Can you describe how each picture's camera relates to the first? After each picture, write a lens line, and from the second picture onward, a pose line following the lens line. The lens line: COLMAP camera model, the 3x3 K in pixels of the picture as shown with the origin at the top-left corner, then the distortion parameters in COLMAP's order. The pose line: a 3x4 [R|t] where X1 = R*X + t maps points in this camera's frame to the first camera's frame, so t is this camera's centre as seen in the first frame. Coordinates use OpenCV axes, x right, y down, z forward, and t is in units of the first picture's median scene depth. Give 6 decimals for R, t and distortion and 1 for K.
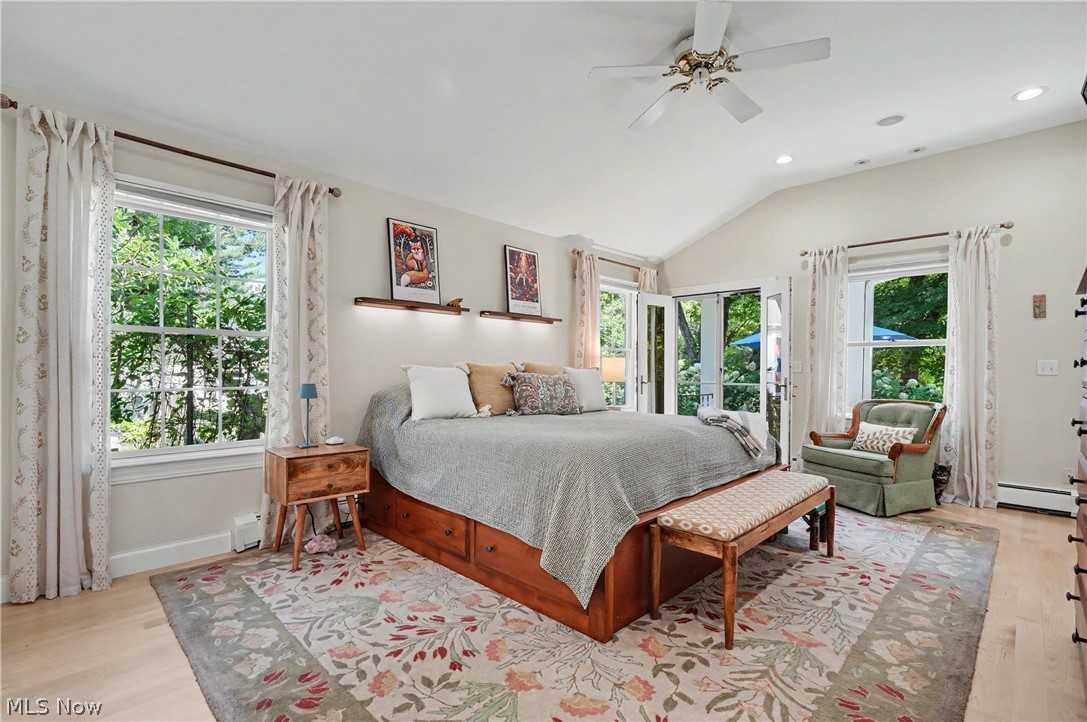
lens RADIAL K [[498.0, 0, 544.6], [0, 498.0, 369.6], [0, 0, 1]] dist [-0.003439, -0.000819]
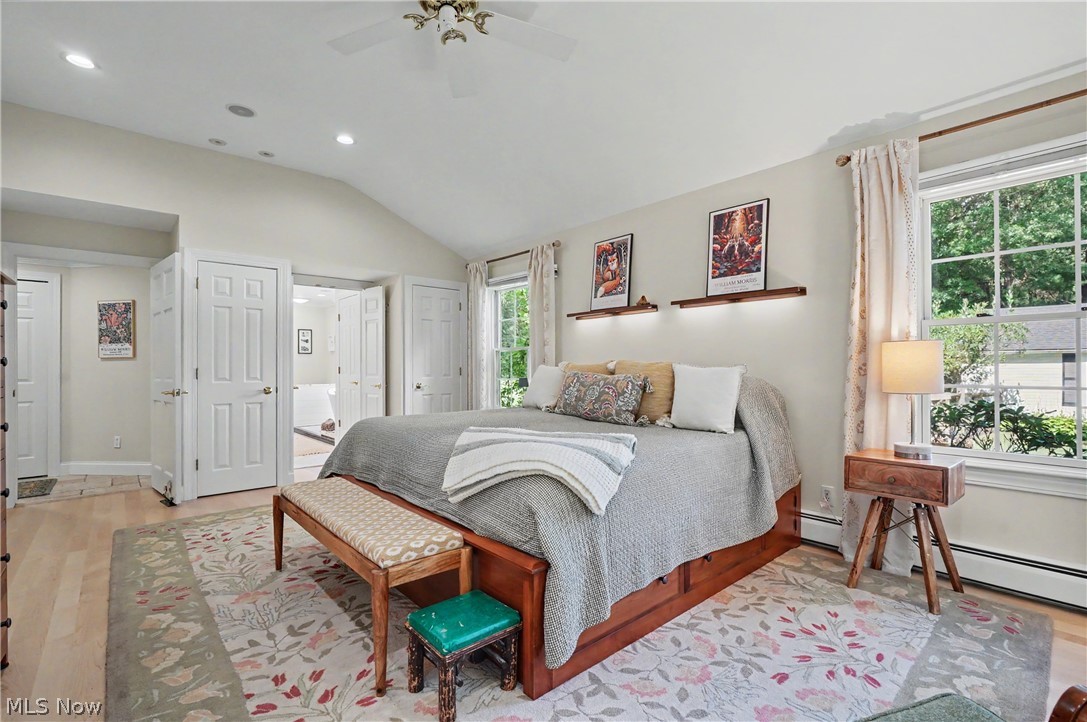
lens RADIAL K [[494.8, 0, 545.0], [0, 494.8, 363.1], [0, 0, 1]] dist [-0.000442, -0.000307]
pose [[-0.077852, -0.010171, -0.996913, 1.174584], [0.000788, 0.999947, -0.010263, -0.001451], [0.996965, -0.001585, -0.077840, 1.280456]]
